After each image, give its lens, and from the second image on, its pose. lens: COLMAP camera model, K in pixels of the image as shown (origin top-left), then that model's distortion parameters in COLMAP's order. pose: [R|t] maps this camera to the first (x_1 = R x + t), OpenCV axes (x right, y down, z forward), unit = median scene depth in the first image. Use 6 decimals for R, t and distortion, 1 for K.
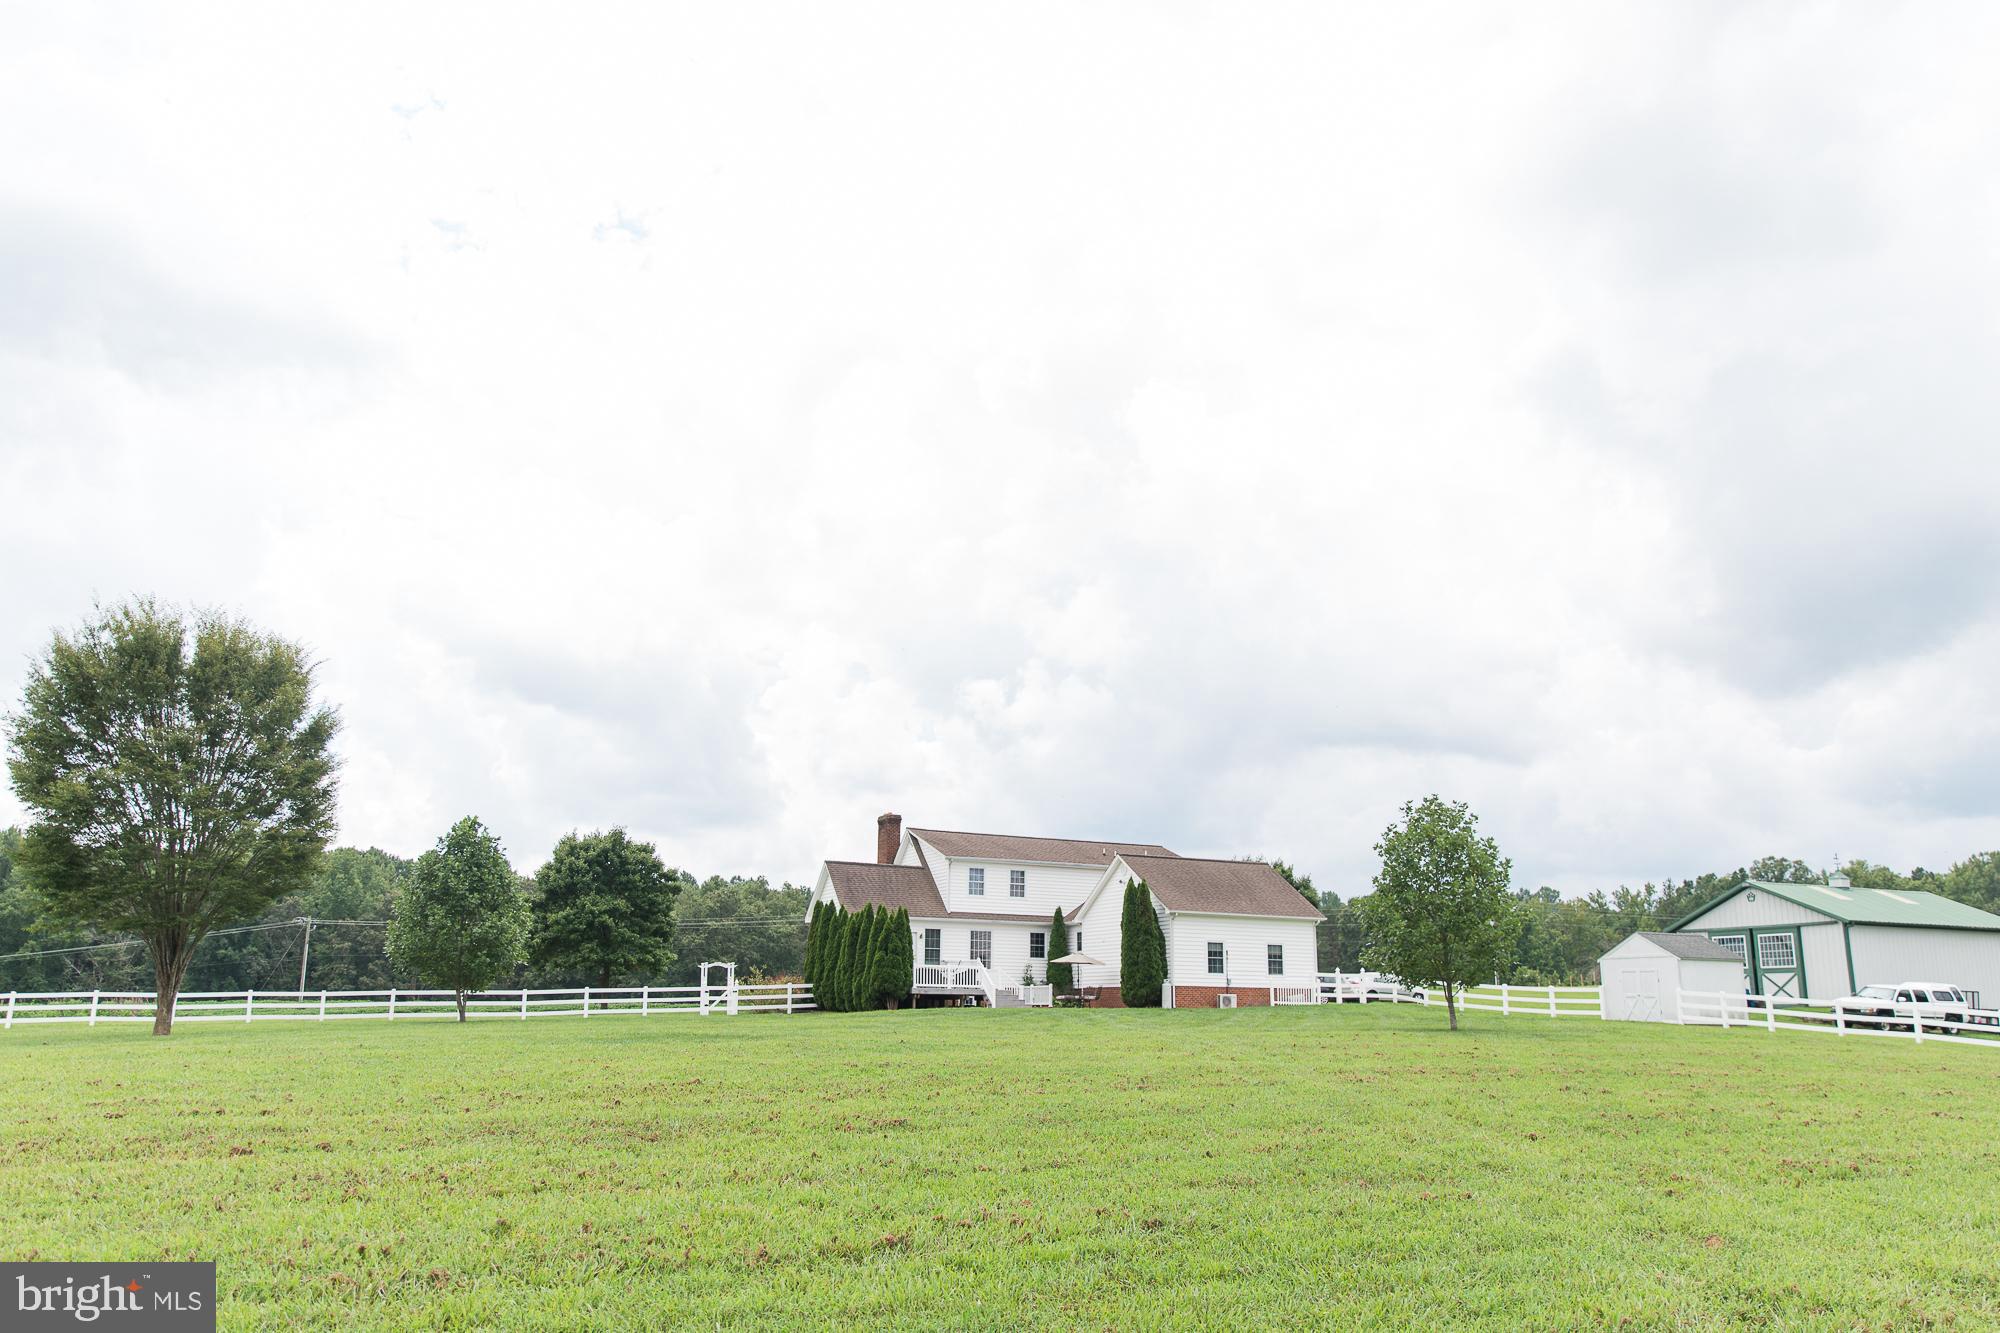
lens RADIAL K [[1467.3, 0, 1000.0], [0, 1467.3, 666.5], [0, 0, 1]] dist [0.005313, 0.001091]
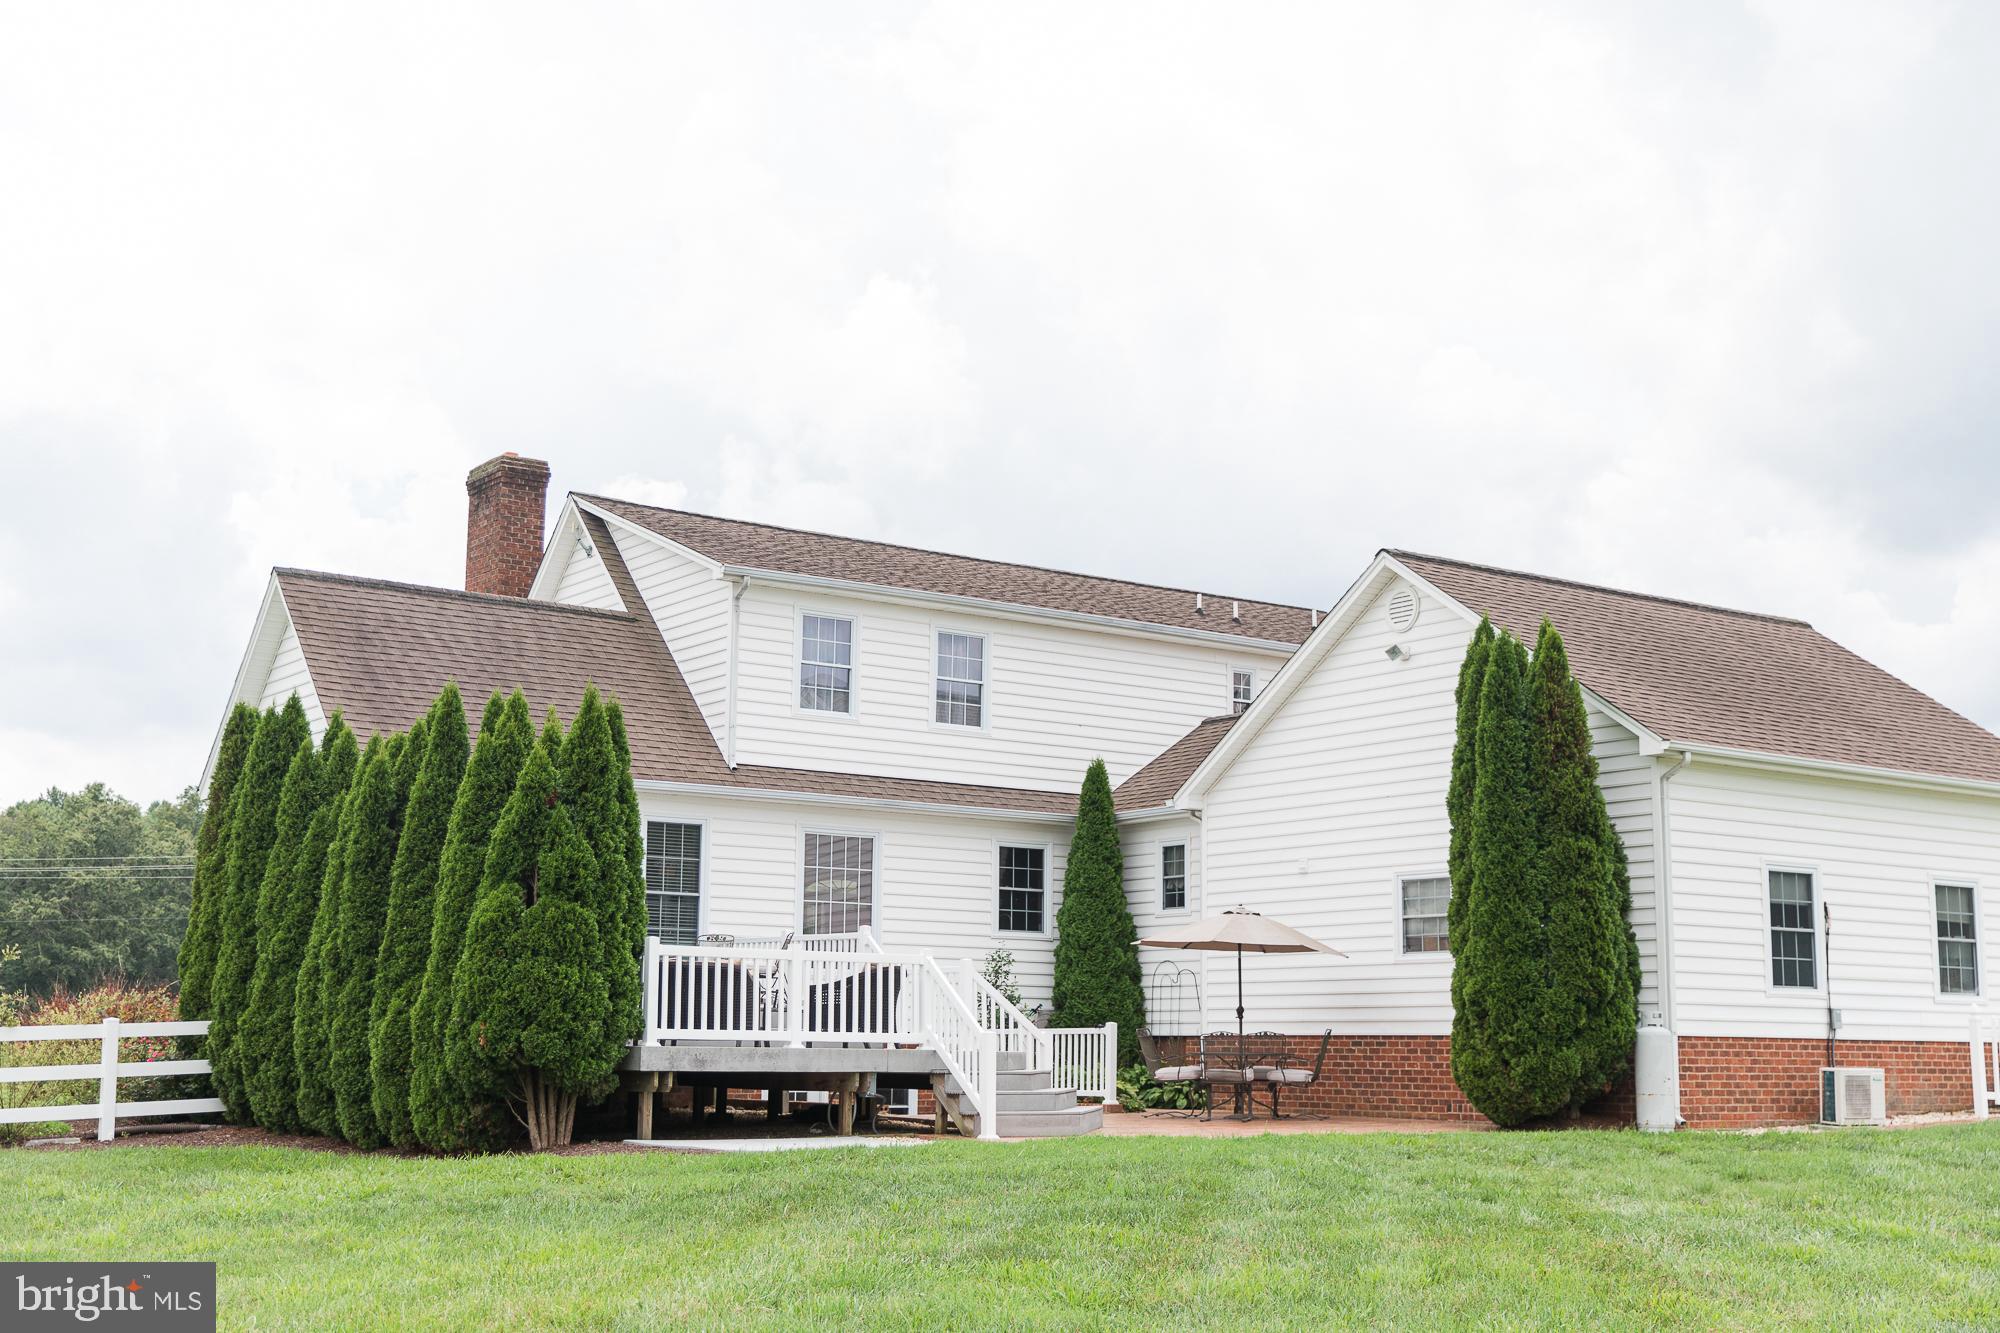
lens RADIAL K [[2450.7, 0, 997.0], [0, 2450.7, 637.0], [0, 0, 1]] dist [-0.010554, -0.000020]
pose [[0.989007, 0.025653, 0.145625, -0.057379], [-0.035327, 0.997309, 0.064239, 0.120040], [-0.143585, -0.068678, 0.987252, 0.576940]]
